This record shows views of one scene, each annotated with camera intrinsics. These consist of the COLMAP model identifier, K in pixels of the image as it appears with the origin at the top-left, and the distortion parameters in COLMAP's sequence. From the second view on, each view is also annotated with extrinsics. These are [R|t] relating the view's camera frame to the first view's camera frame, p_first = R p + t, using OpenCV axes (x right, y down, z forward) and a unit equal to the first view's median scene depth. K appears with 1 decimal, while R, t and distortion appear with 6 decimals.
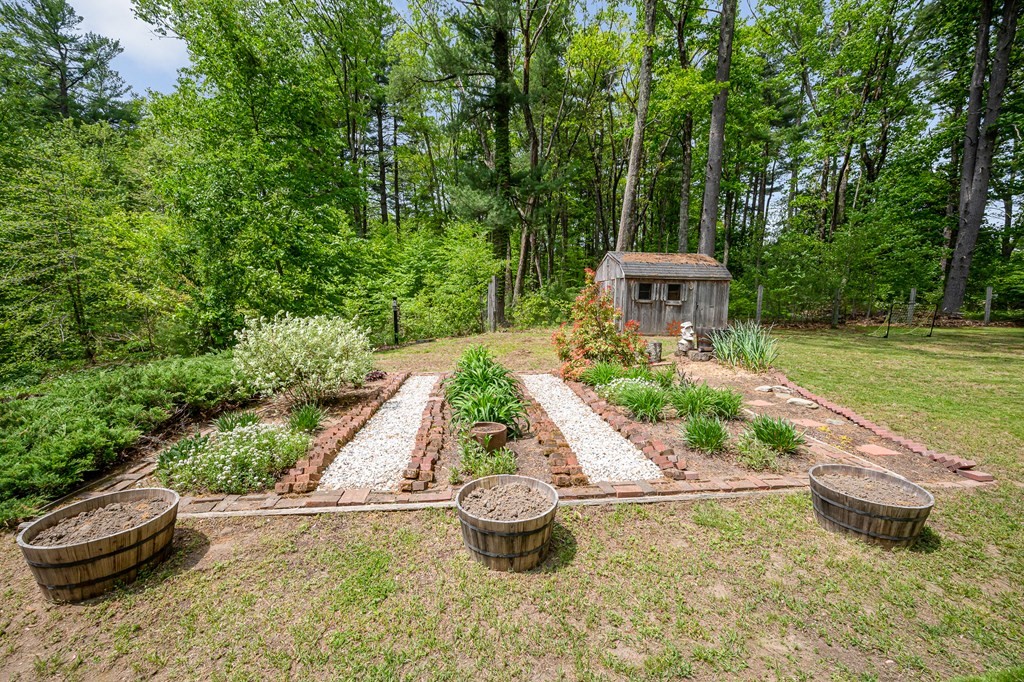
lens RADIAL K [[411.6, 0, 512.3], [0, 411.6, 340.5], [0, 0, 1]] dist [0.002607, -0.000051]
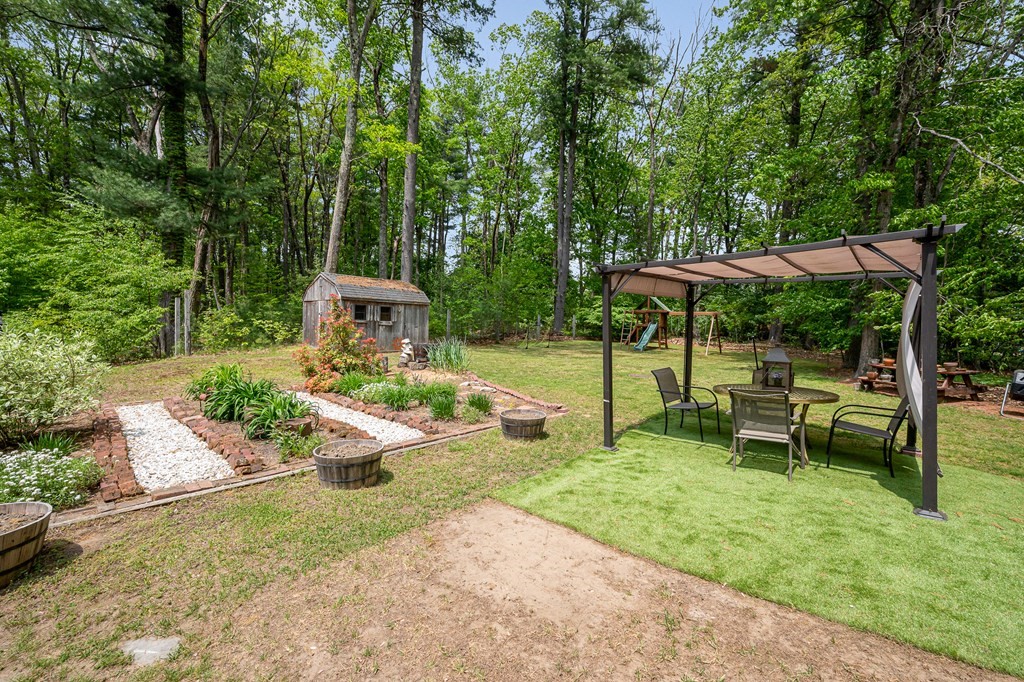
lens RADIAL K [[428.2, 0, 512.0], [0, 428.2, 341.0], [0, 0, 1]] dist [-0.004505, -0.000350]
pose [[0.762828, -0.017617, 0.646362, -0.095354], [0.049042, 0.998326, -0.030669, 0.009326], [-0.644739, 0.055094, 0.762414, -0.104918]]
